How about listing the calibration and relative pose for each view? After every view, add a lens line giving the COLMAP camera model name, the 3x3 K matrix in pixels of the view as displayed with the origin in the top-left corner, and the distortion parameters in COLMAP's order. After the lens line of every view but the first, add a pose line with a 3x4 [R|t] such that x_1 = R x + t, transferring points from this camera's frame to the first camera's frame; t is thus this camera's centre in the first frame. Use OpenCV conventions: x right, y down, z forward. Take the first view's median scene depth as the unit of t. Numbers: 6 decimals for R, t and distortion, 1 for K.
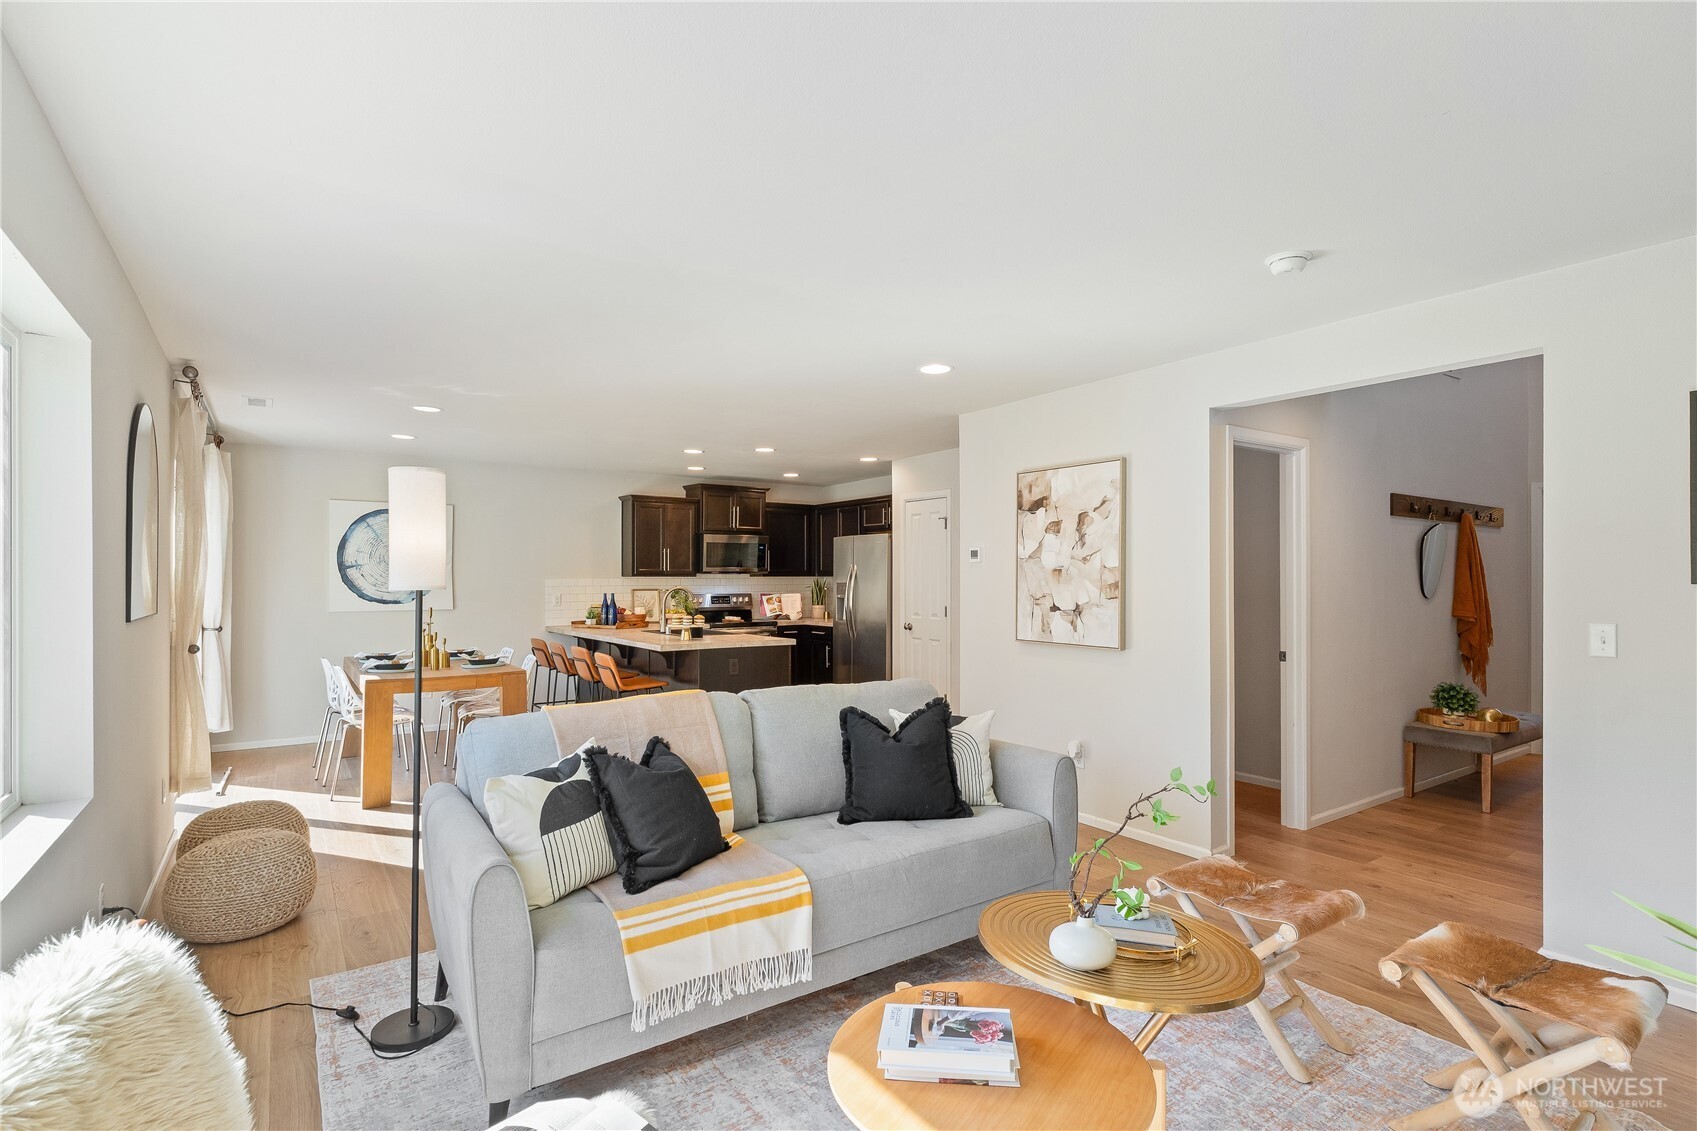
lens RADIAL K [[821.2, 0, 879.9], [0, 821.2, 575.8], [0, 0, 1]] dist [-0.005954, 0.003412]
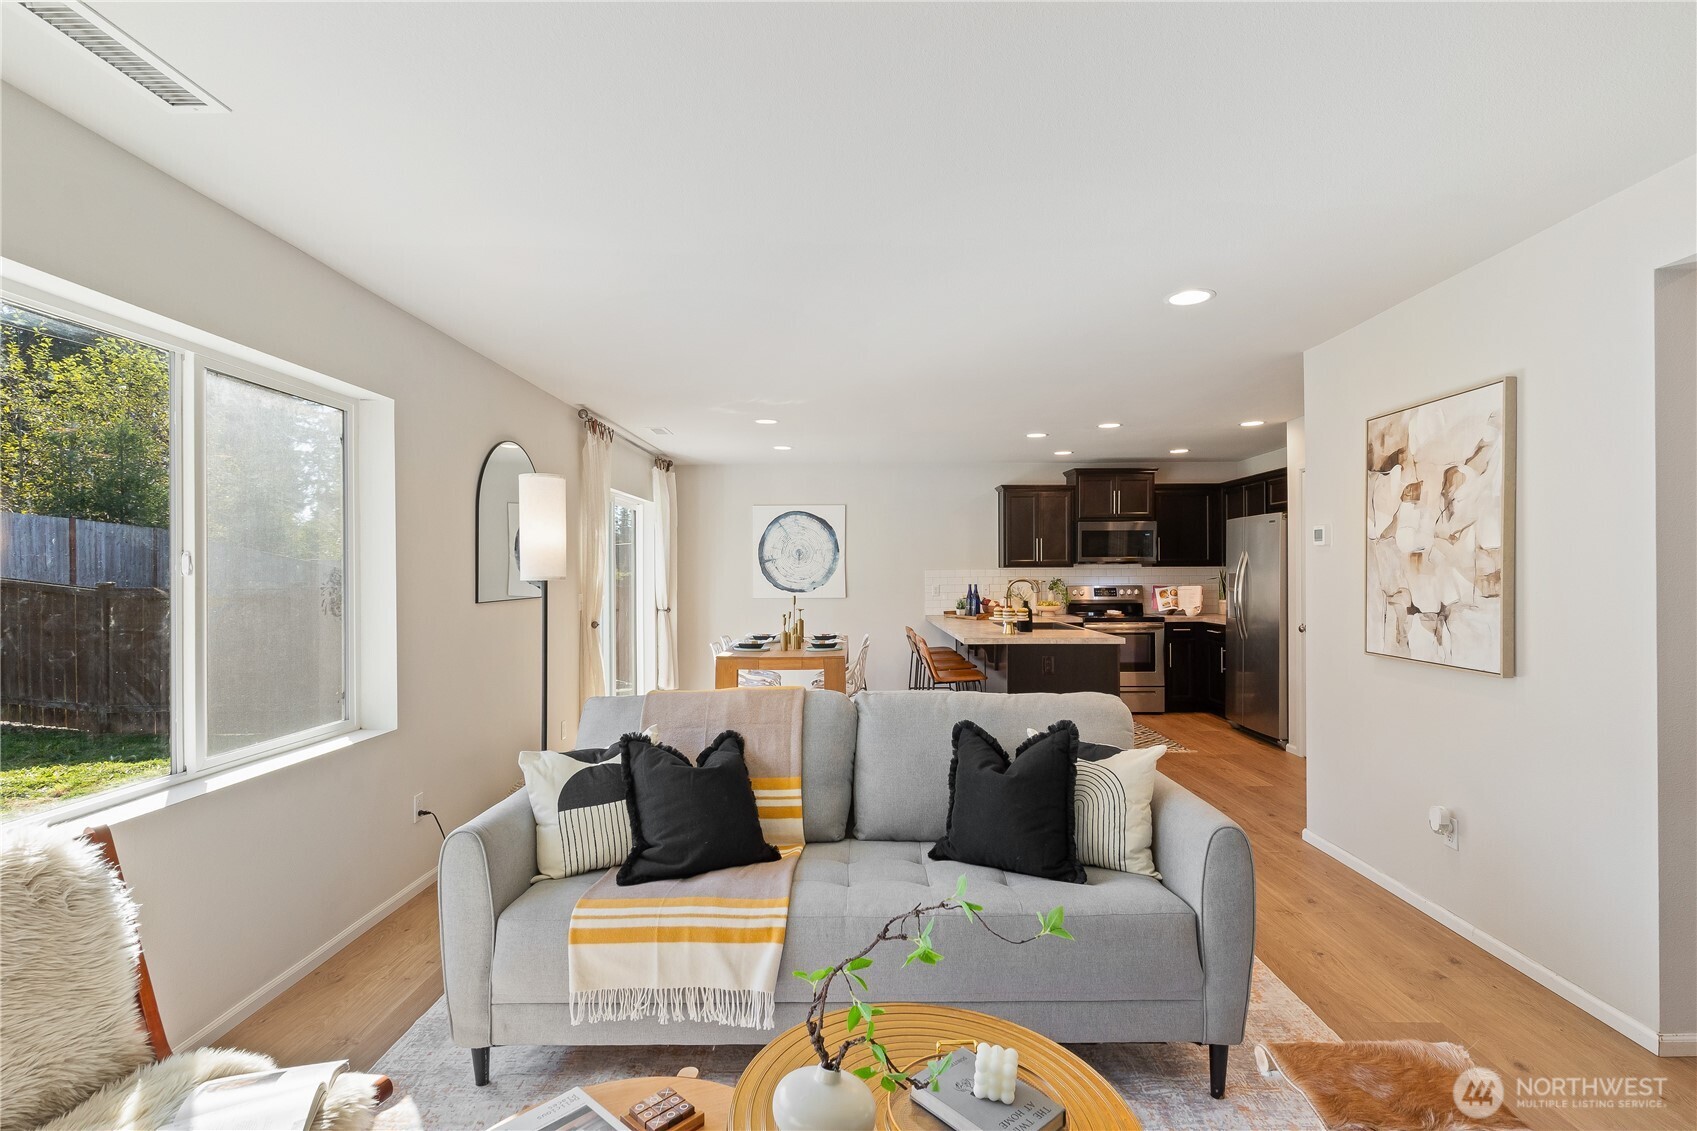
lens RADIAL K [[821.2, 0, 861.8], [0, 821.2, 569.6], [0, 0, 1]] dist [-0.005954, 0.003412]
pose [[0.810480, -0.004683, -0.585748, 0.240753], [0.006176, 0.999981, 0.000551, 0.002766], [0.585734, -0.004064, 0.810493, 0.169342]]
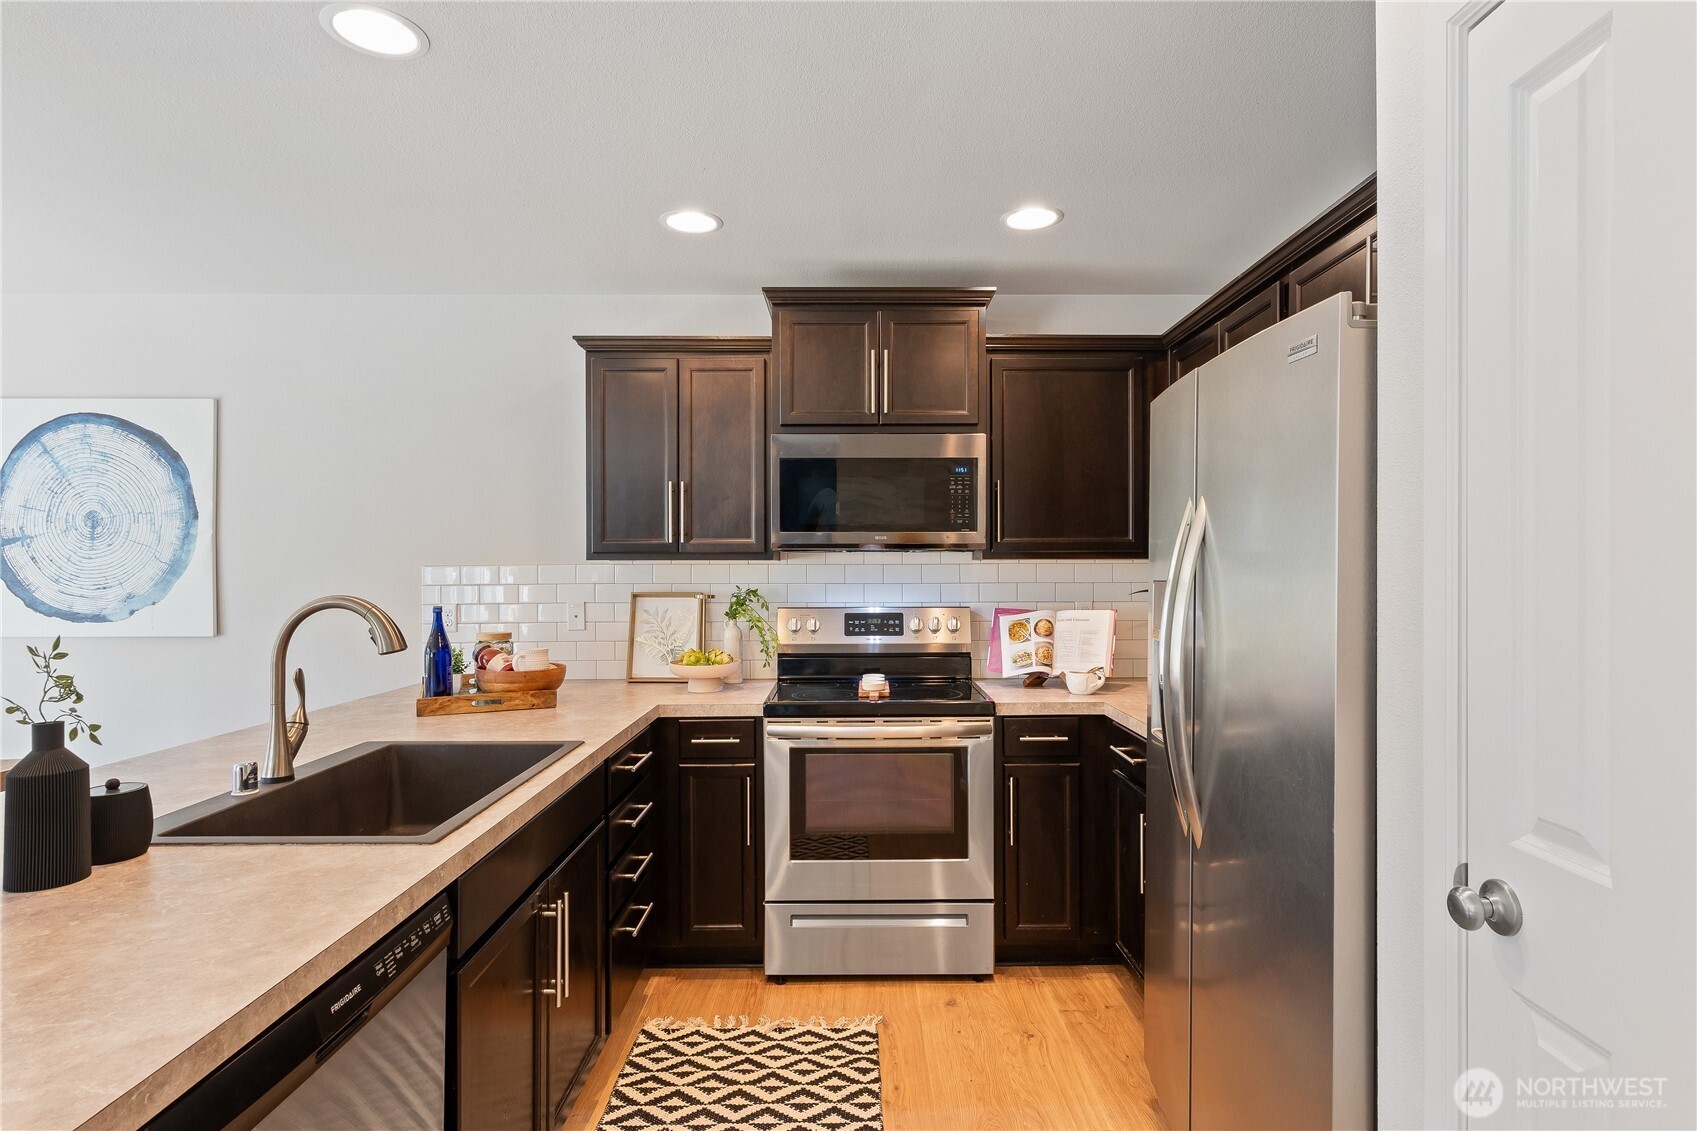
lens RADIAL K [[910.3, 0, 849.2], [0, 910.3, 568.4], [0, 0, 1]] dist [-0.004397, -0.001156]
pose [[0.808421, -0.002053, -0.588600, 0.061157], [0.002601, 0.999997, 0.000085, 0.008883], [0.588598, -0.001600, 0.808424, 1.284488]]
